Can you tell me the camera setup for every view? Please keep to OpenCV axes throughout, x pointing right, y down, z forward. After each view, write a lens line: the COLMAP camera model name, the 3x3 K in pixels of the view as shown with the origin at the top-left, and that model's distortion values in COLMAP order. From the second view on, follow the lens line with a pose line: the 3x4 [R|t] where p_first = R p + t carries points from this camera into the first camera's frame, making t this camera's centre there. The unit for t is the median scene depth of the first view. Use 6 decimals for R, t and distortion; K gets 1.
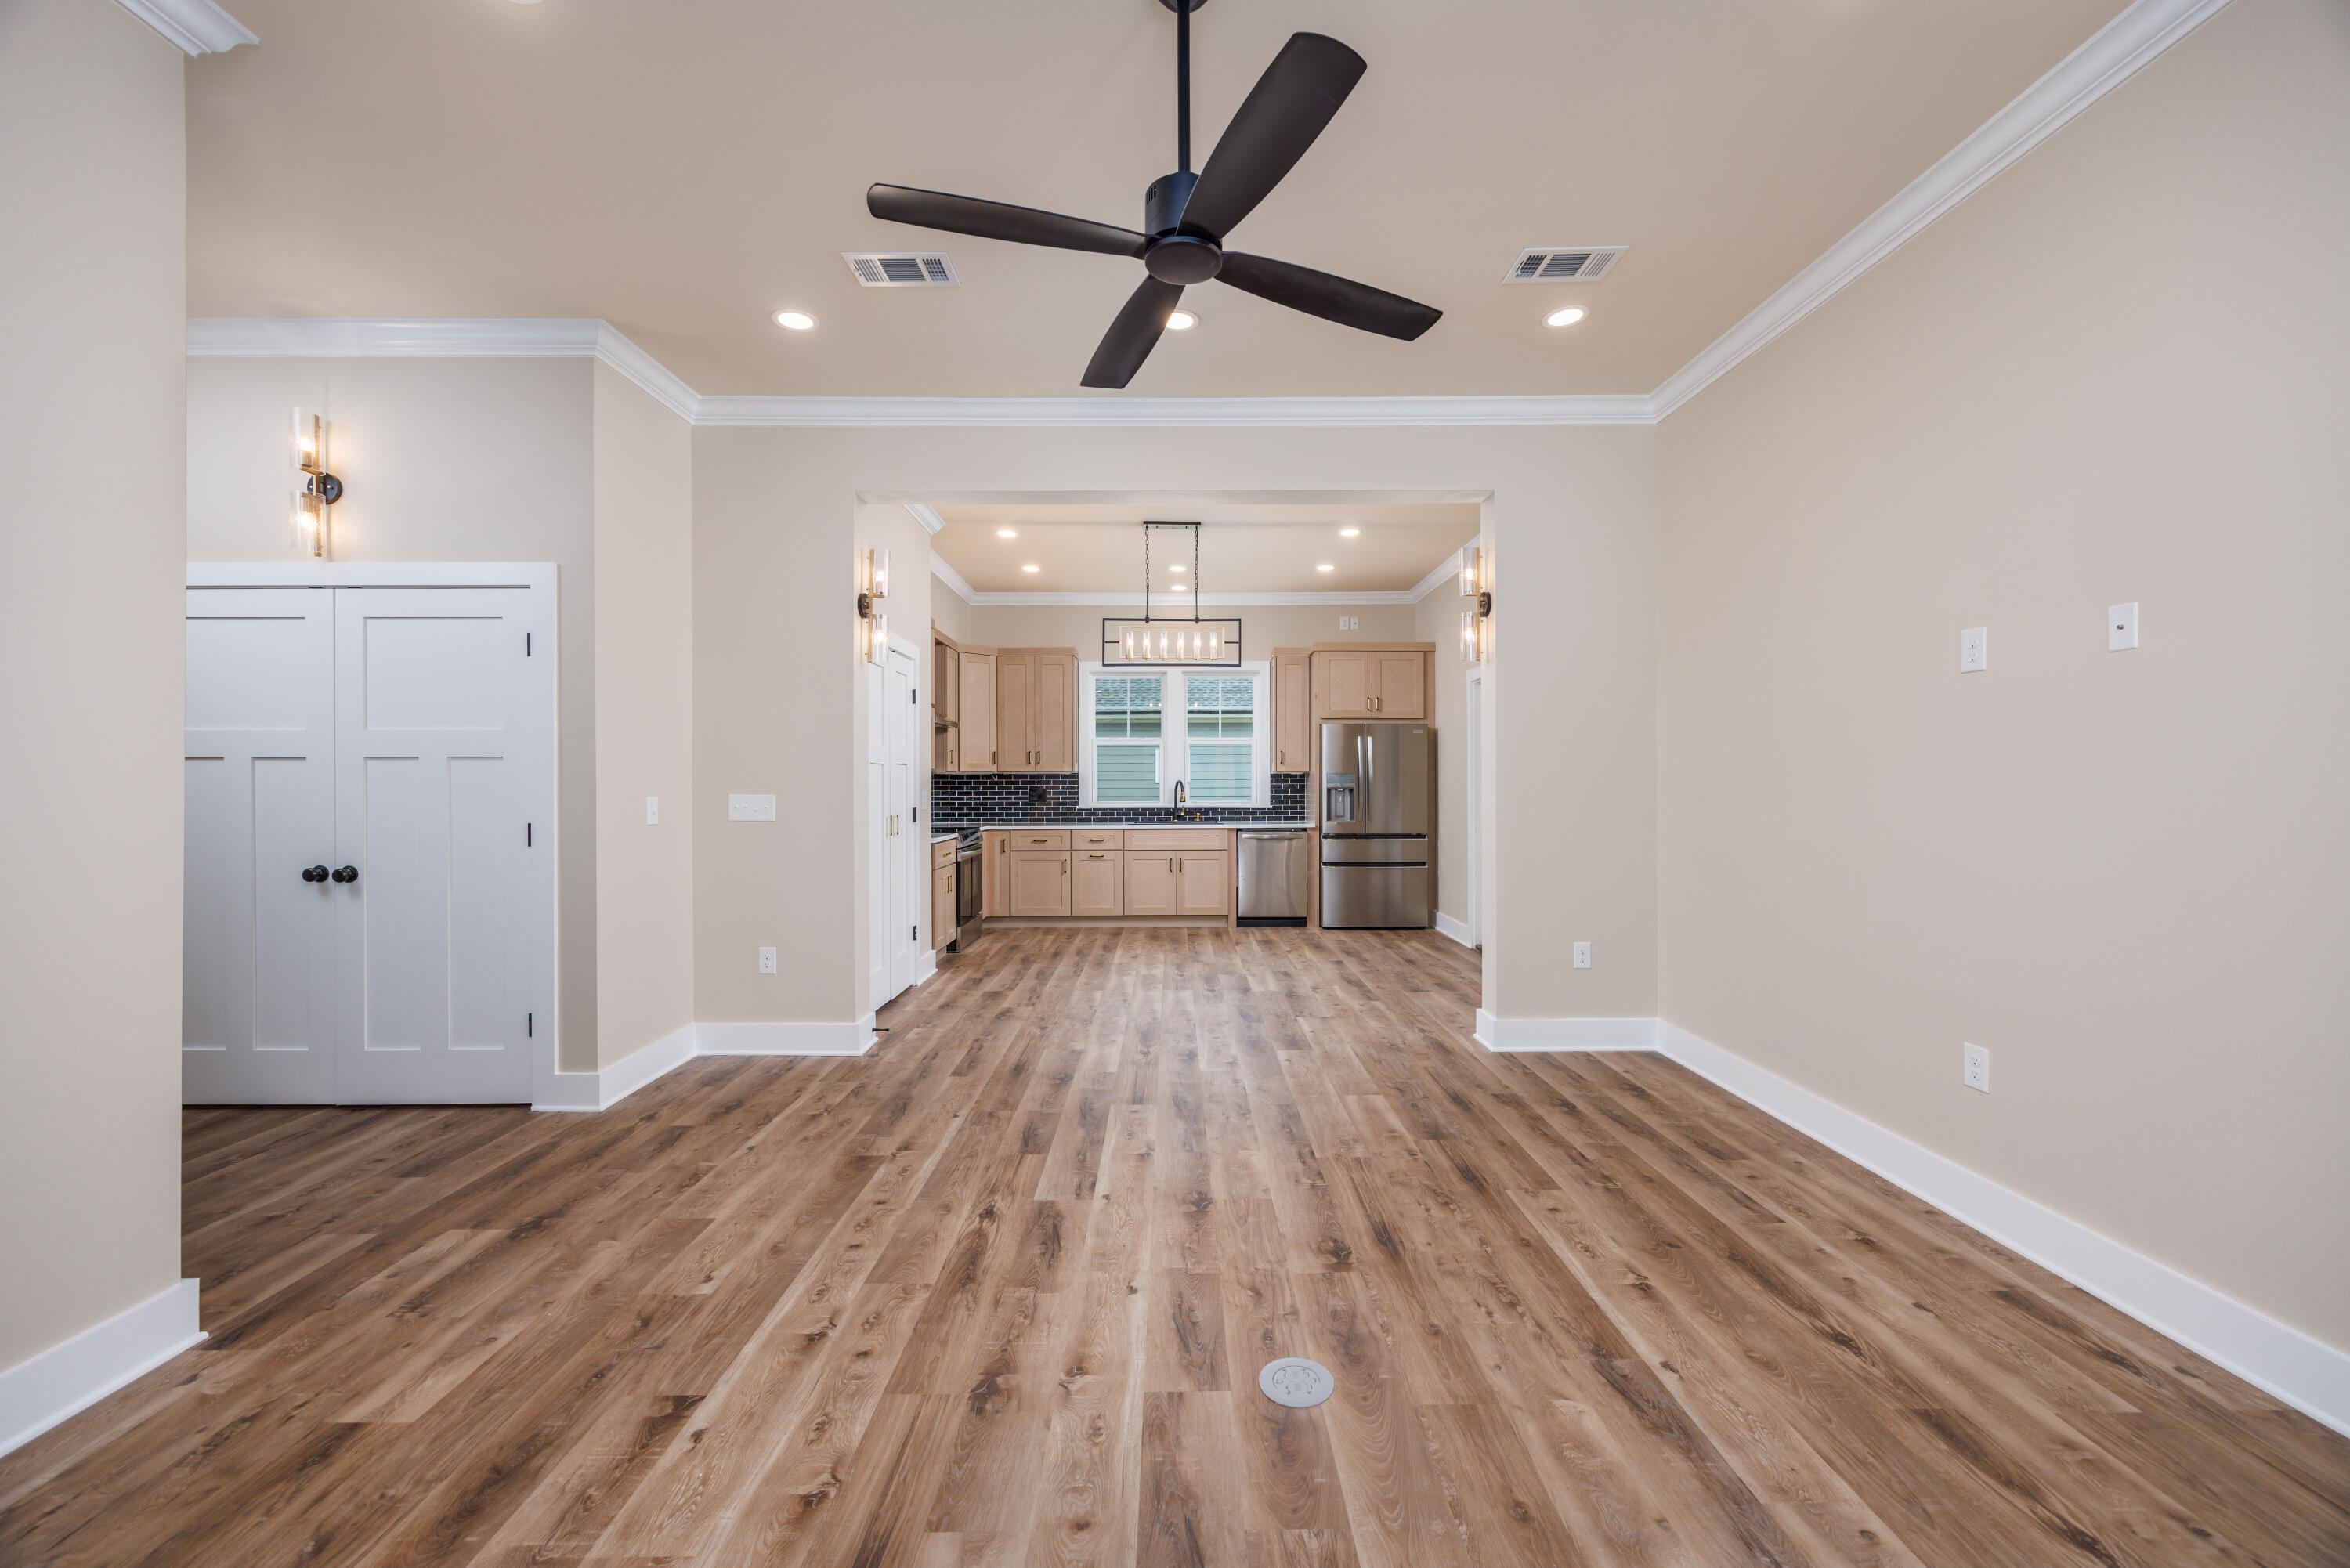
lens RADIAL K [[910.3, 0, 1179.9], [0, 910.3, 784.9], [0, 0, 1]] dist [-0.000698, 0.000495]
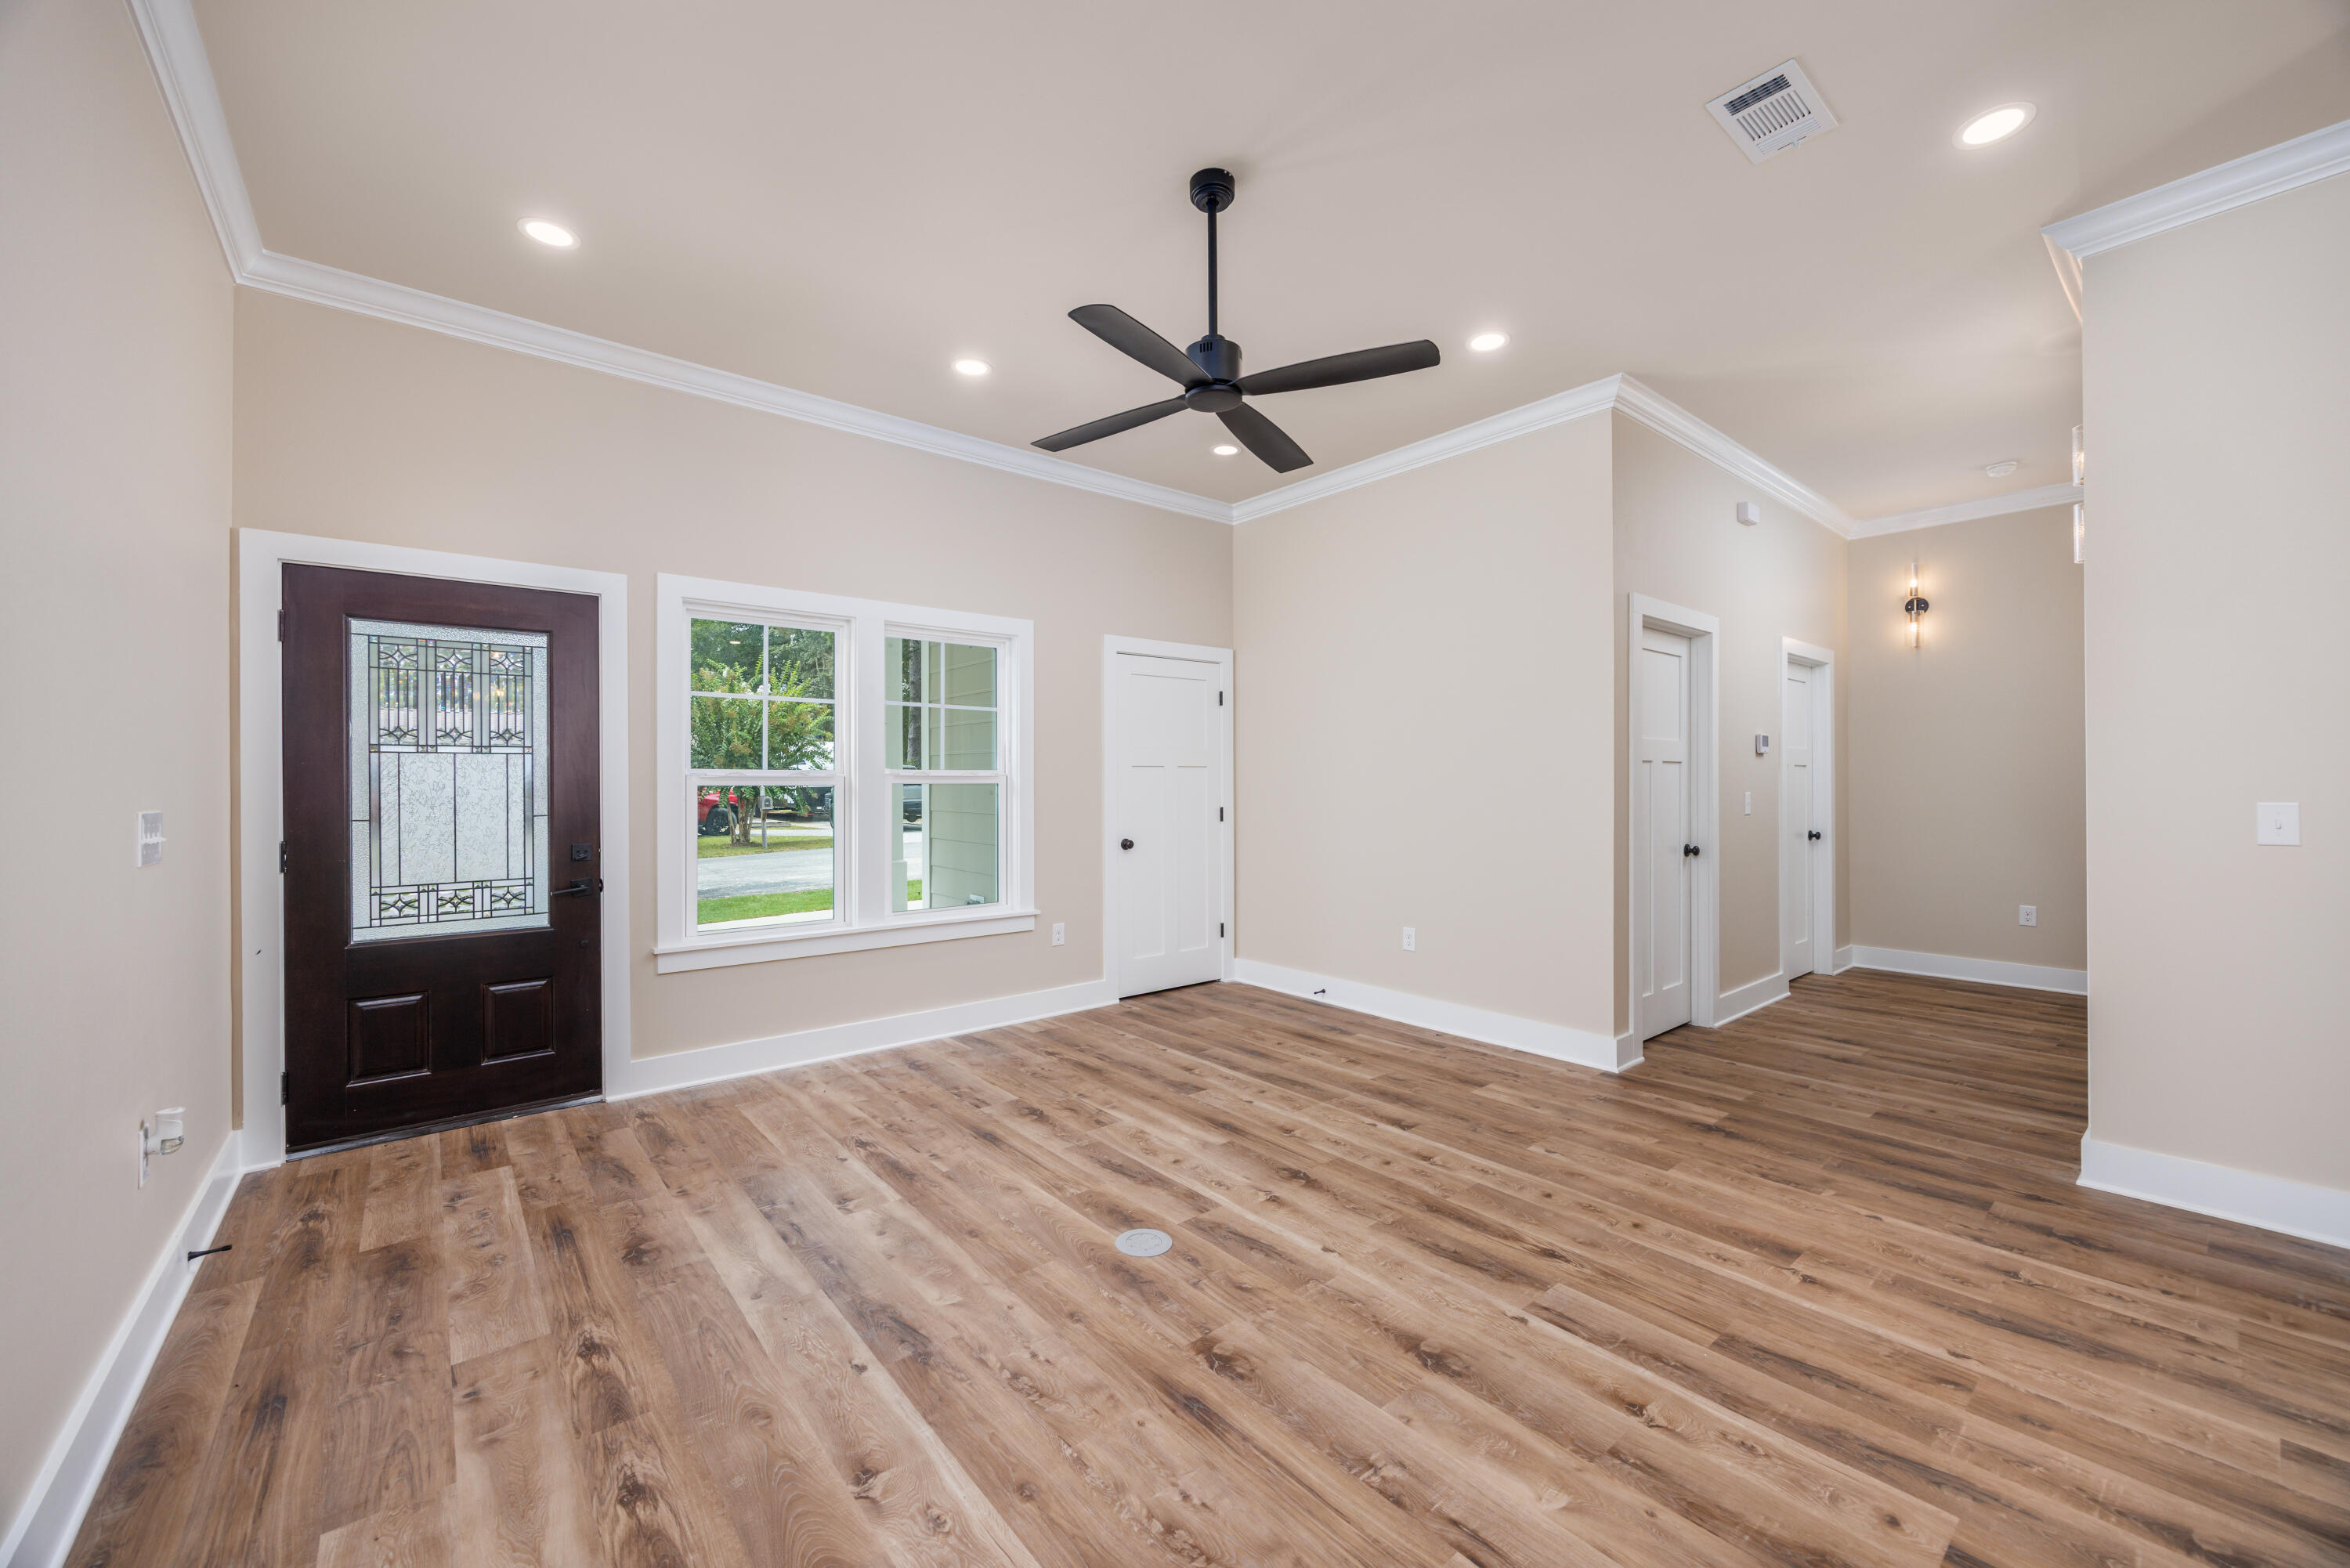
lens RADIAL K [[910.3, 0, 1179.9], [0, 910.3, 784.9], [0, 0, 1]] dist [-0.000698, 0.000495]
pose [[-0.774021, 0.007452, -0.633117, 0.507164], [0.004322, 0.999970, 0.006487, -0.008386], [0.633146, 0.002285, -0.774029, 1.134634]]
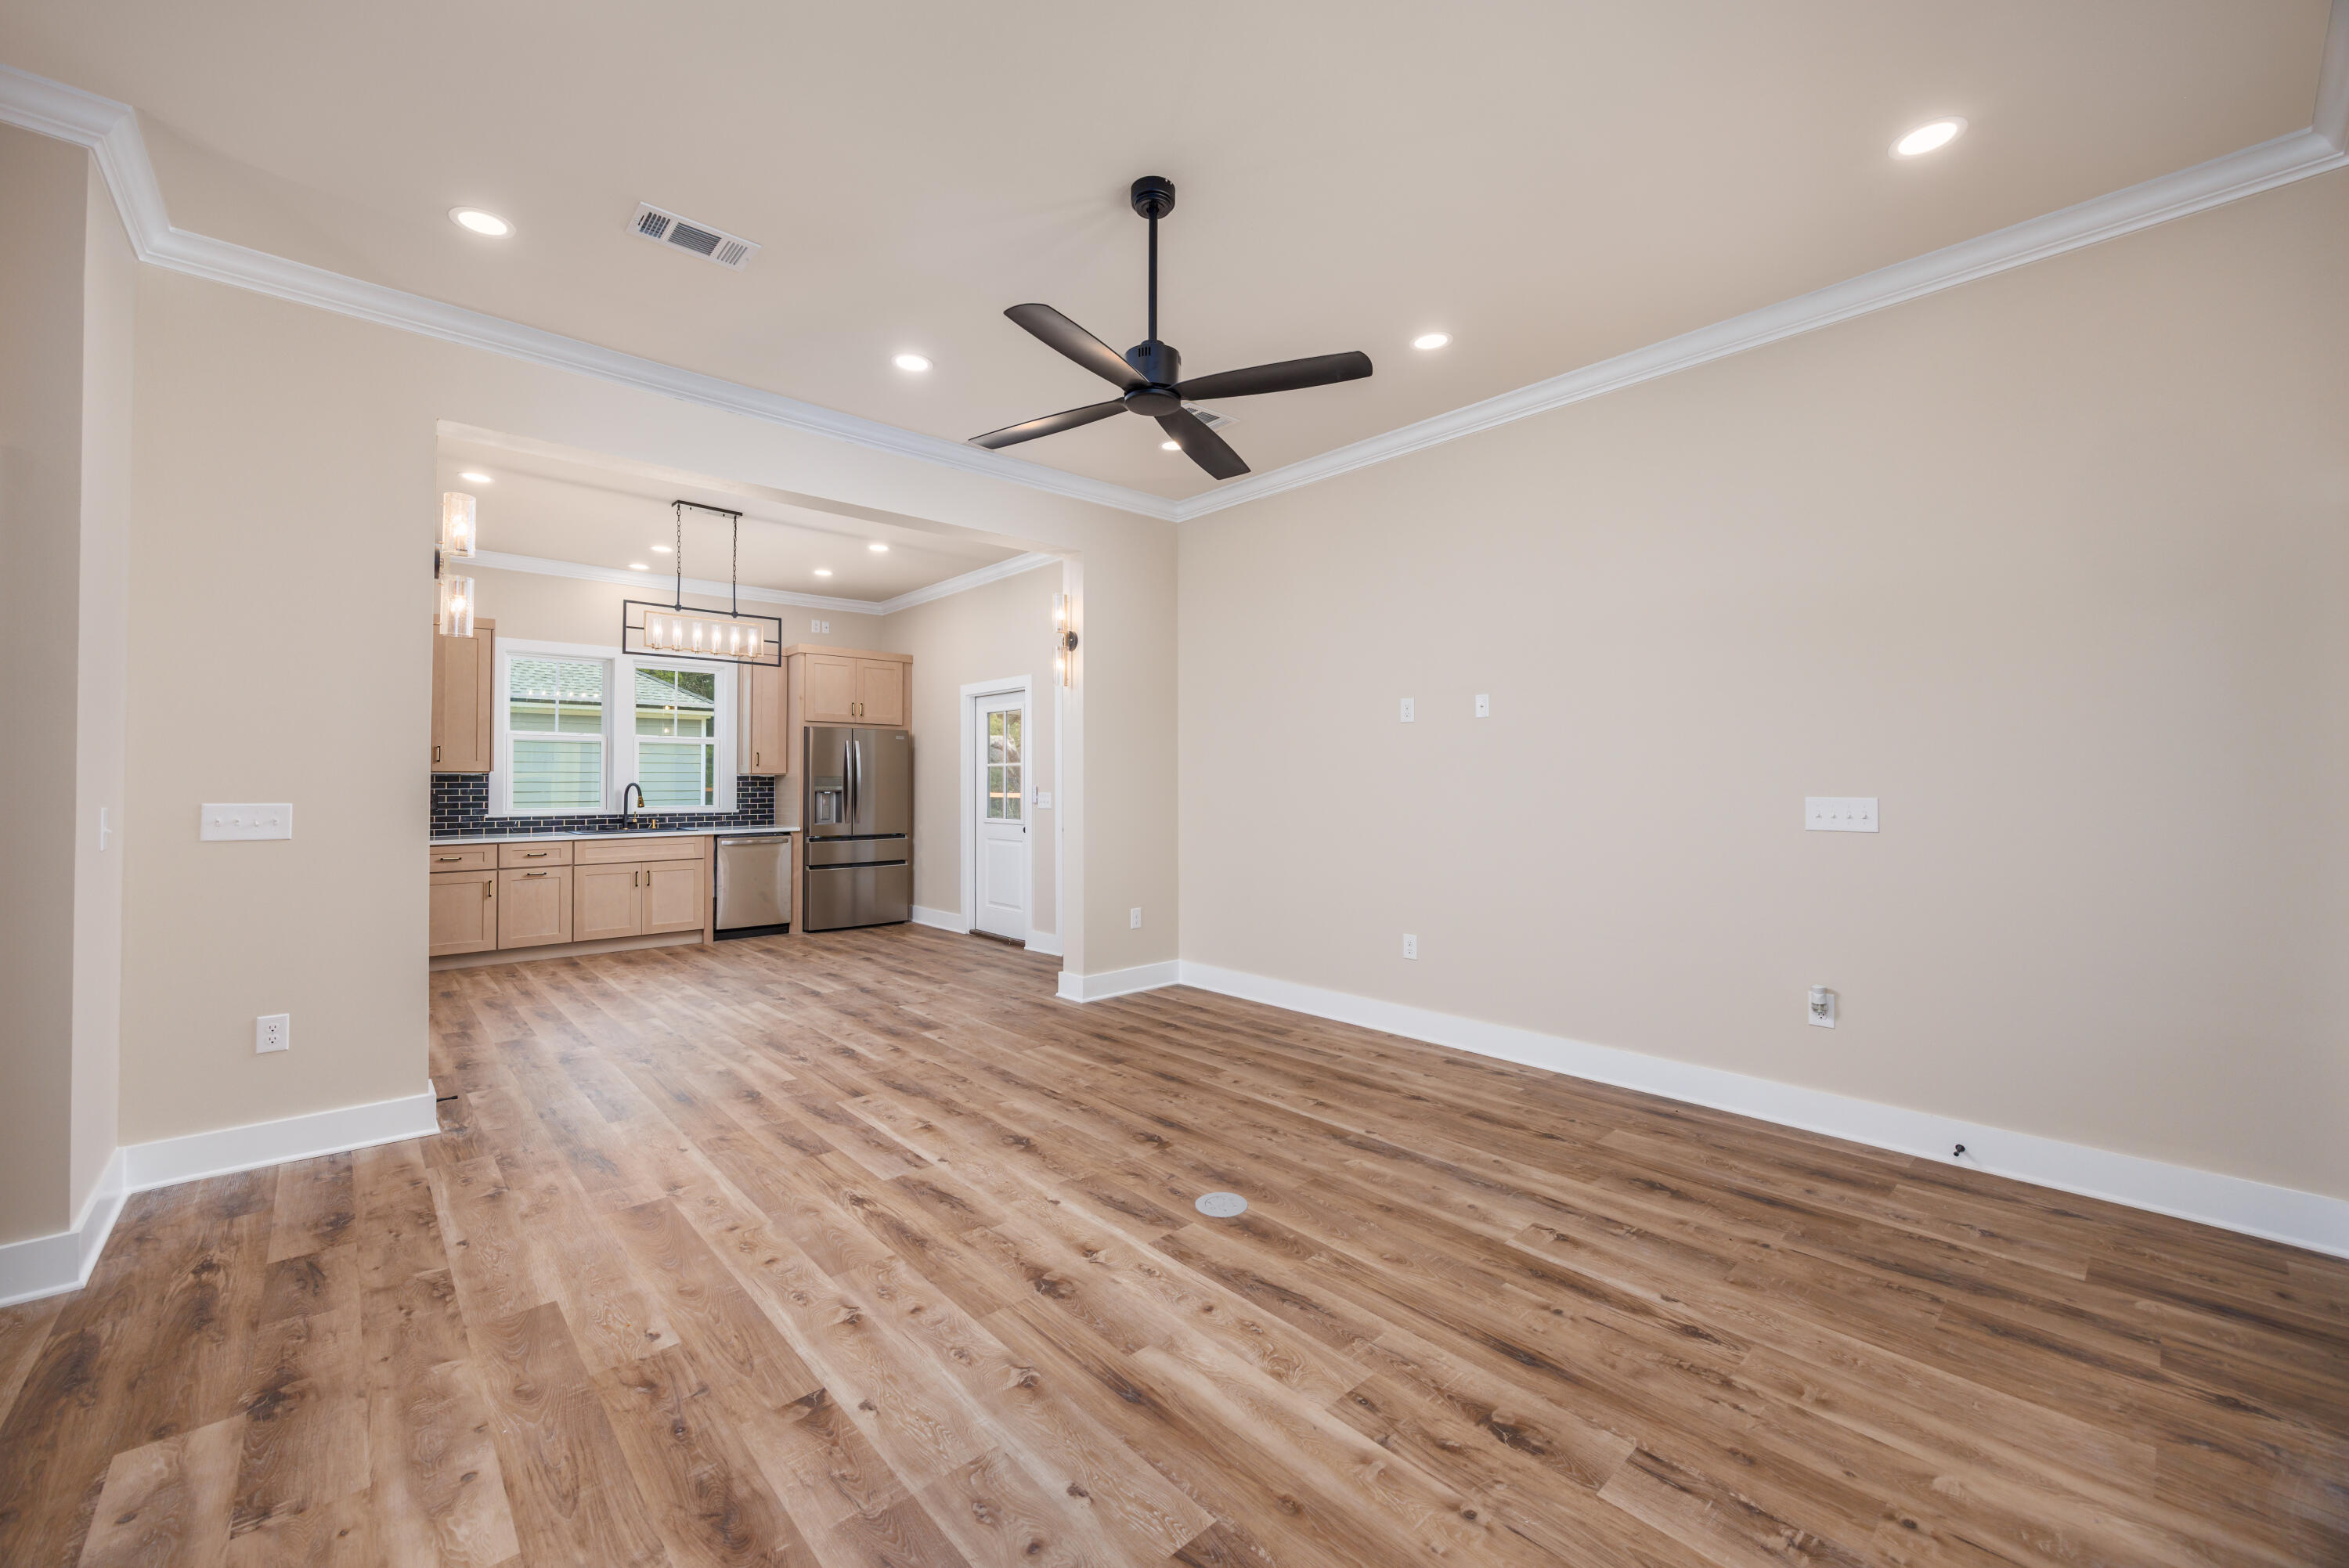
lens RADIAL K [[921.5, 0, 1160.8], [0, 921.5, 767.4], [0, 0, 1]] dist [-0.000278, 0.000272]
pose [[0.749153, 0.012385, 0.662281, -0.504676], [0.001991, 0.999779, -0.020949, -0.000847], [-0.662394, 0.017012, 0.748962, -0.019016]]
